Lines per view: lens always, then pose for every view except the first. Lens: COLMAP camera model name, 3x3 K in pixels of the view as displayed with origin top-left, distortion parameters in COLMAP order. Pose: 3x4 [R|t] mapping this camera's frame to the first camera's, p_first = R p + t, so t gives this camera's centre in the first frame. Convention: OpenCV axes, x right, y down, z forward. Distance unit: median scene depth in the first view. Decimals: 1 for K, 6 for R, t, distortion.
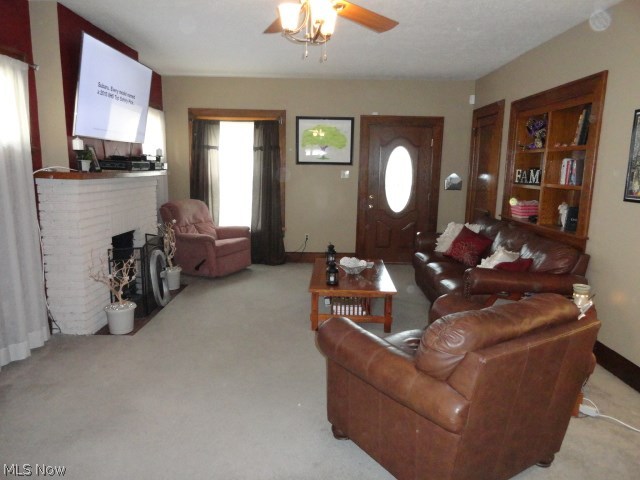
lens RADIAL K [[441.2, 0, 321.6], [0, 441.2, 242.4], [0, 0, 1]] dist [0.011237, 0.001249]
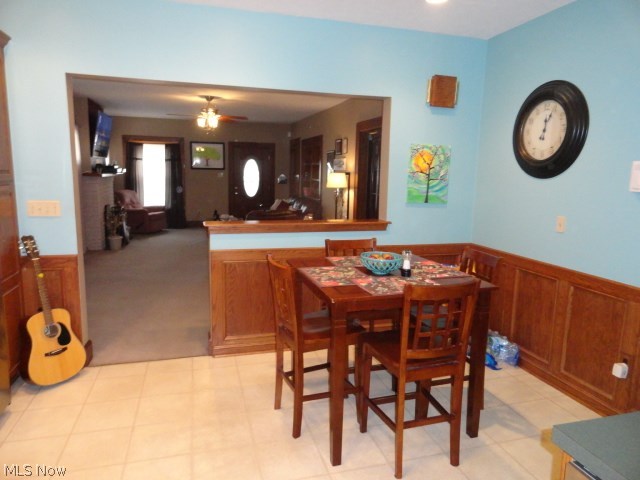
lens RADIAL K [[441.2, 0, 320.4], [0, 441.2, 237.6], [0, 0, 1]] dist [0.011237, 0.001249]
pose [[0.958062, -0.040269, 0.283716, -0.075481], [0.045660, 0.998880, -0.012409, 0.135209], [-0.282899, 0.024843, 0.958828, -0.793940]]
